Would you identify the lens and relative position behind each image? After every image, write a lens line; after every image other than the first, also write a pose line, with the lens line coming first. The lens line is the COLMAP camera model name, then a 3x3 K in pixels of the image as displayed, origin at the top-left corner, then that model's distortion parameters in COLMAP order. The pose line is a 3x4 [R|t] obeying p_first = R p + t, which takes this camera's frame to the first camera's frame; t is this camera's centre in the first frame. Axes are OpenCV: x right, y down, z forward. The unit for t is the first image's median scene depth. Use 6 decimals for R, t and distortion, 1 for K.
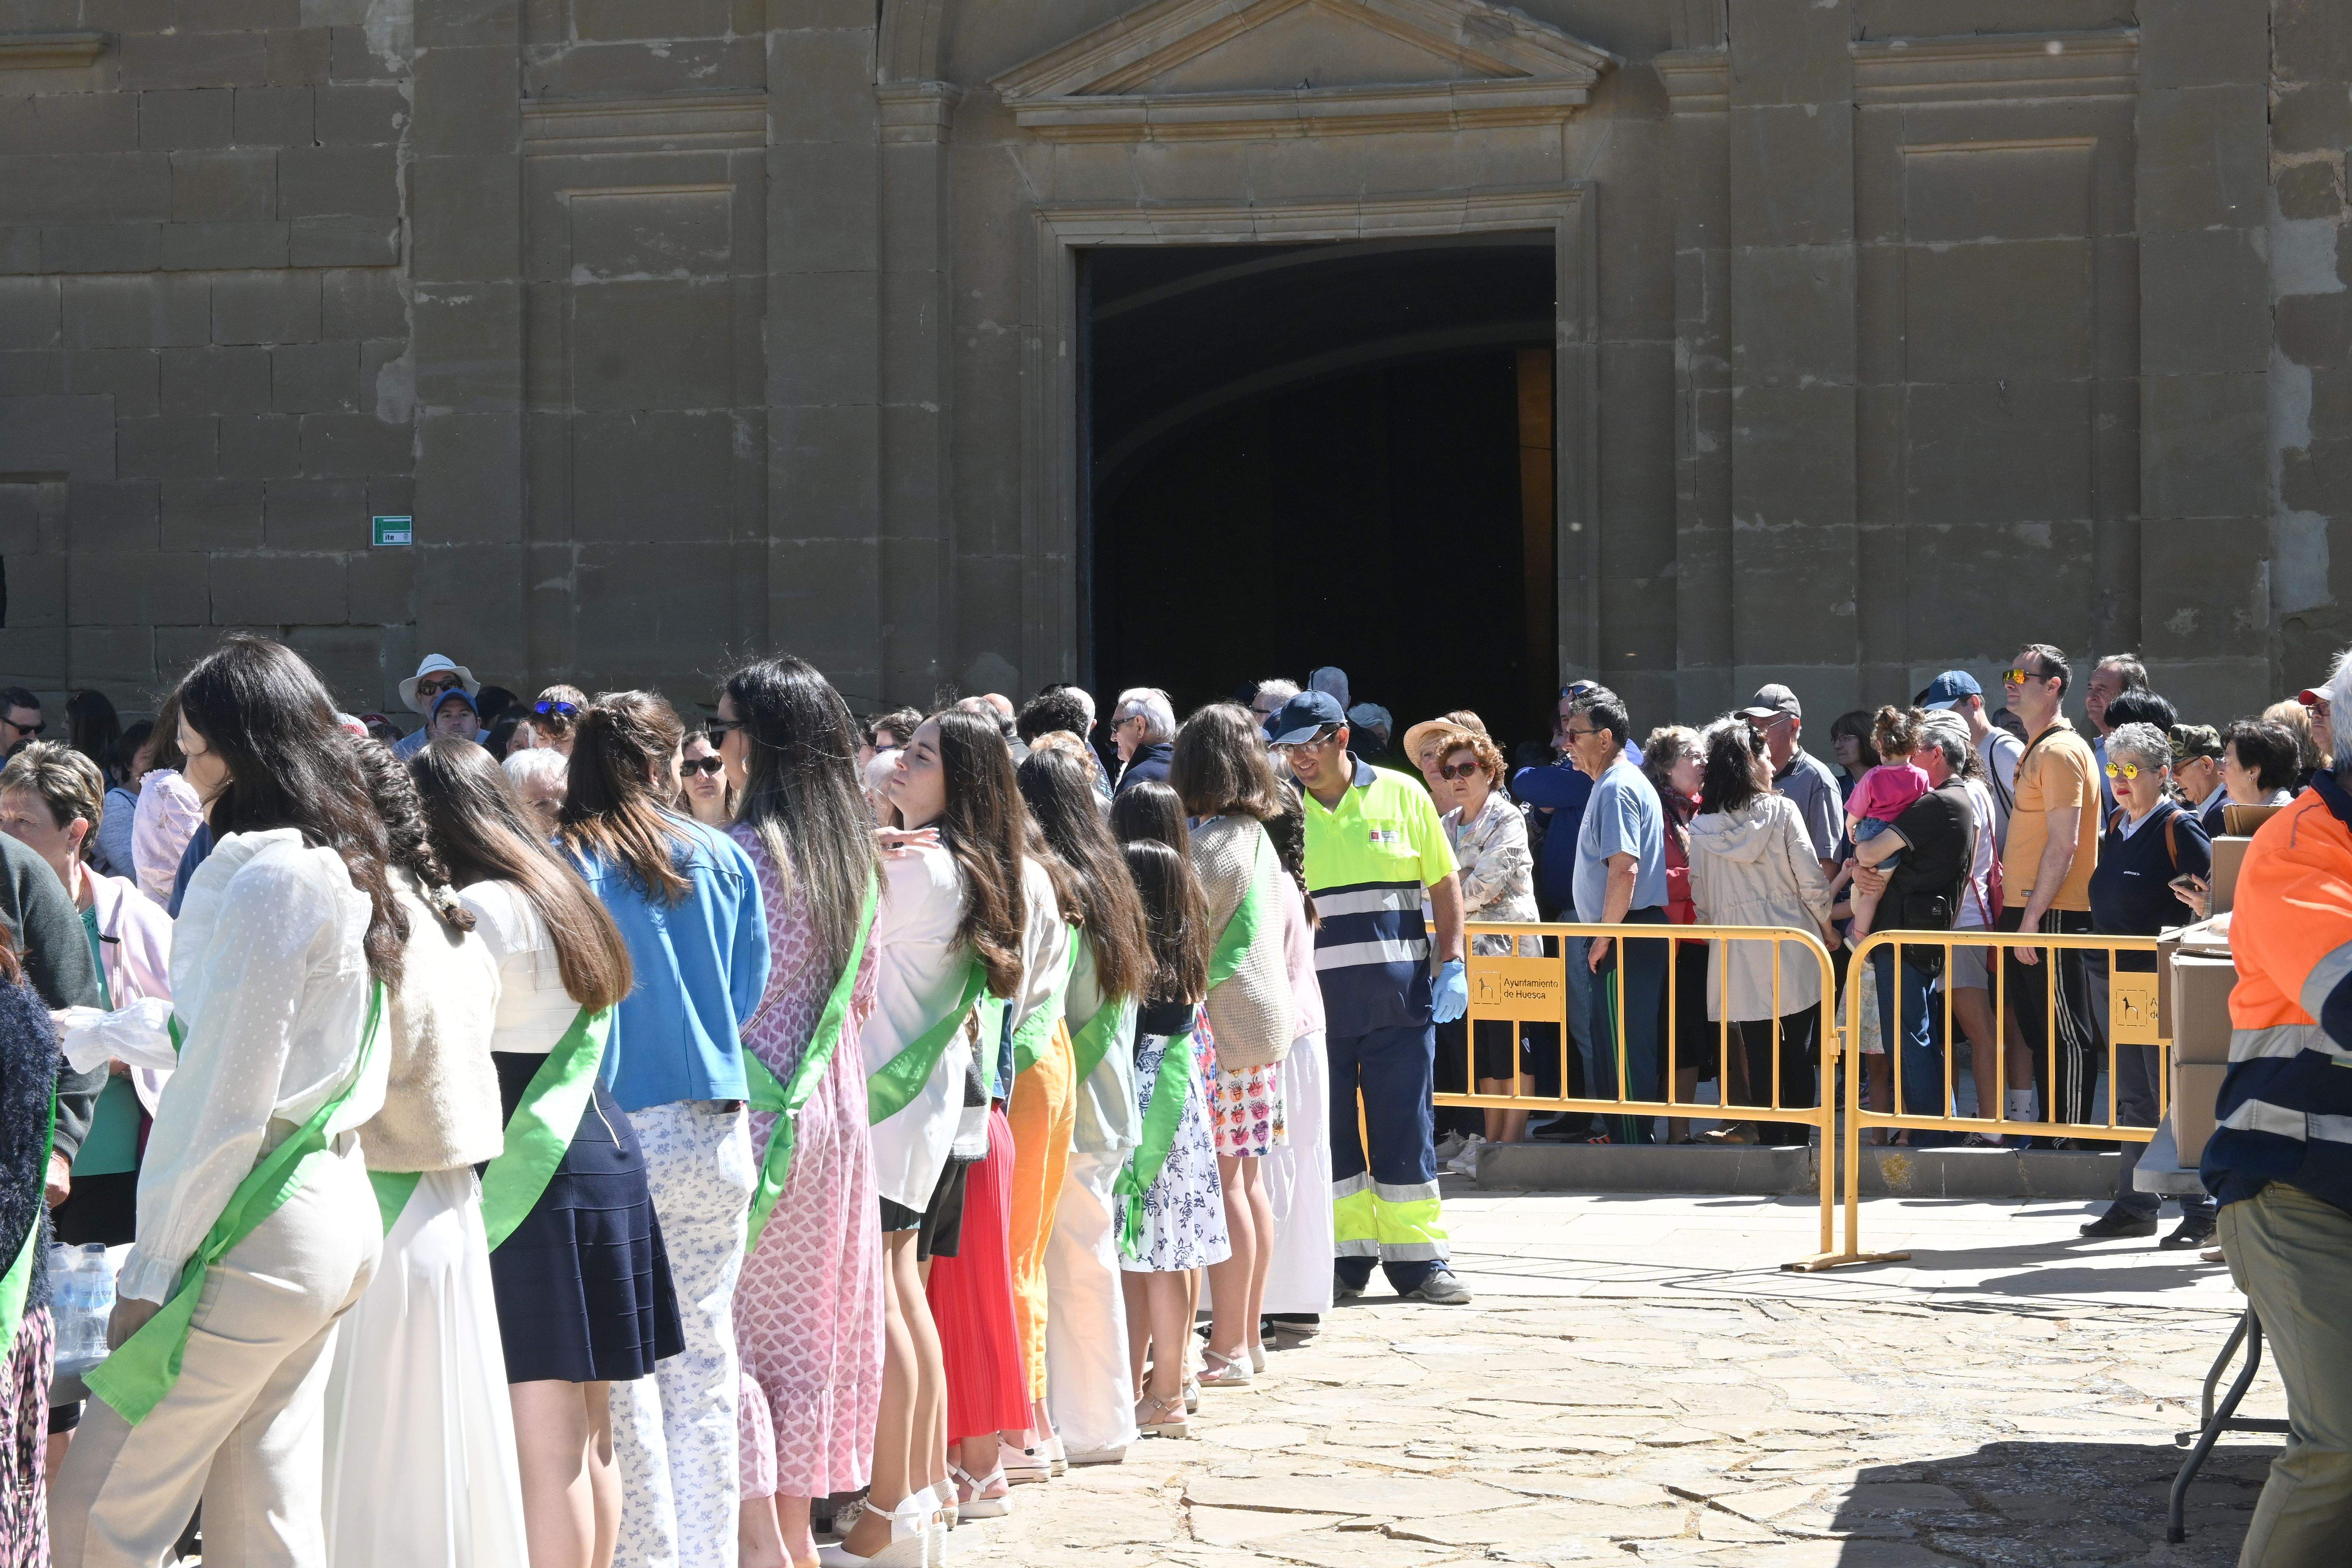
lens RADIAL K [[5048.4, 0, 1176.0], [0, 5048.4, 784.0], [0, 0, 1]] dist [0.013465, 0.129632]
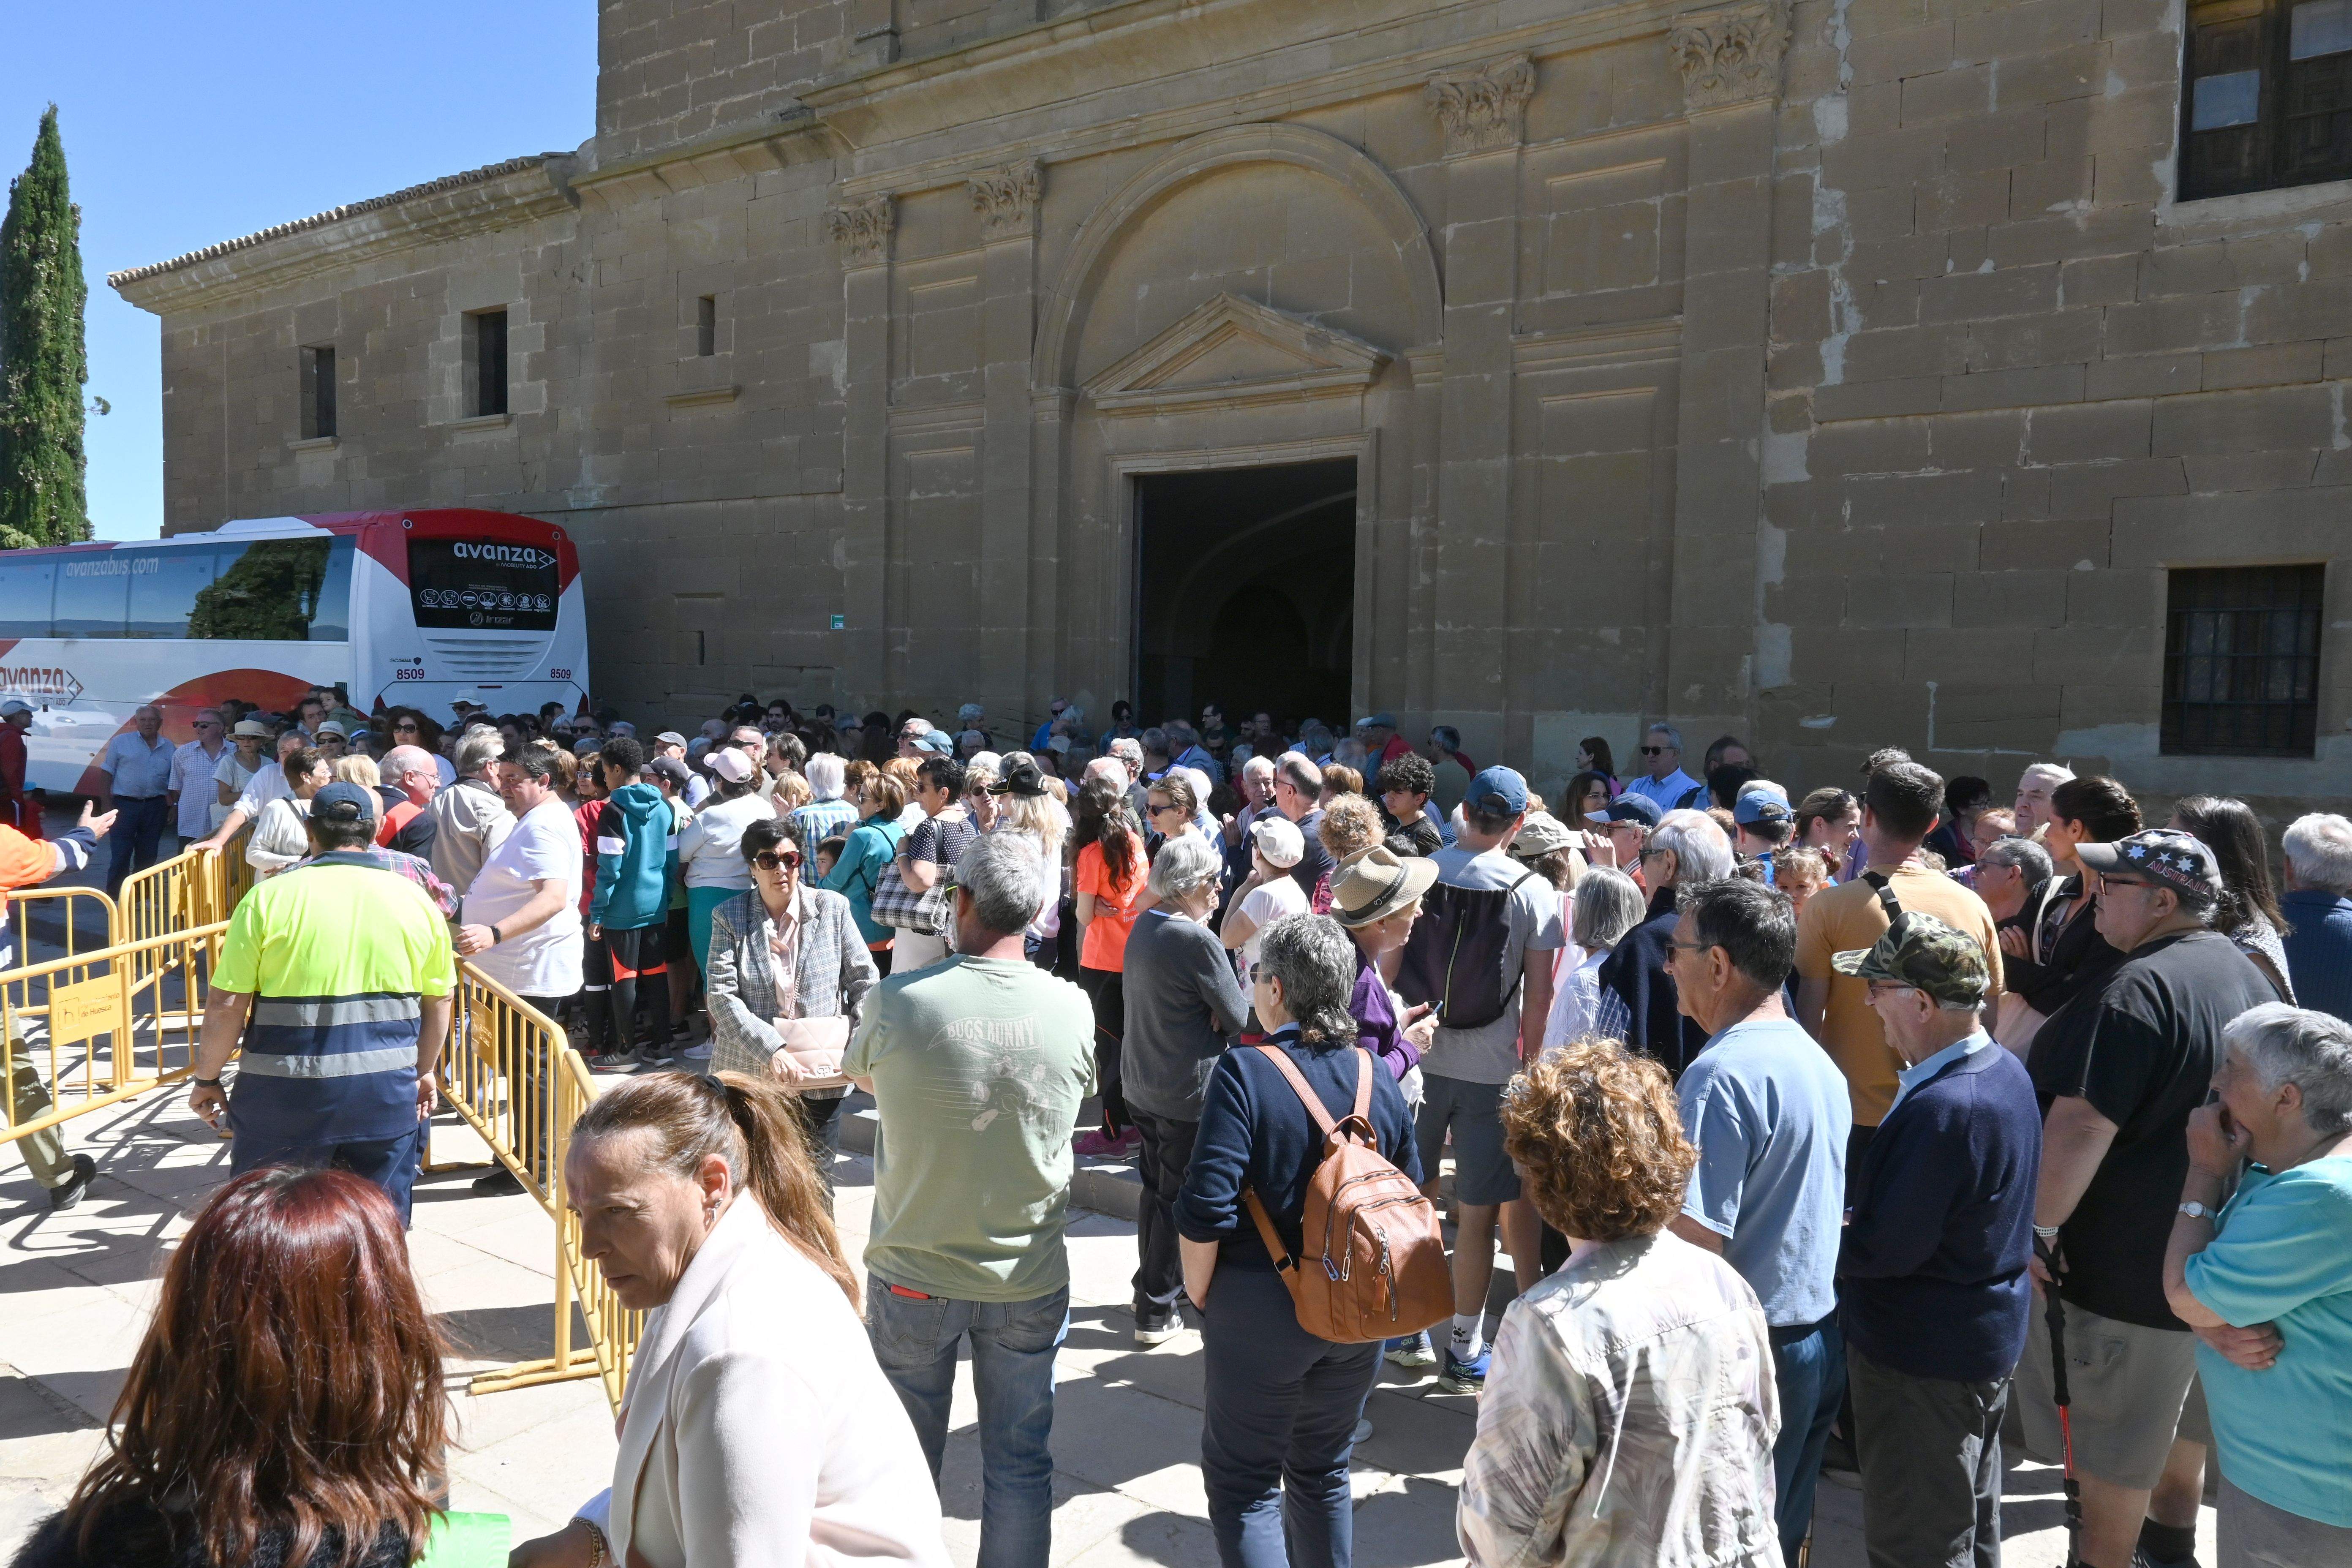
lens RADIAL K [[1600.6, 0, 1177.4], [0, 1600.6, 792.4], [0, 0, 1]] dist [-0.003946, -0.000936]
pose [[0.939480, 0.047859, -0.339244, 0.211871], [-0.029398, 0.997804, 0.059354, -0.024974], [0.341340, -0.045789, 0.938824, 0.456935]]
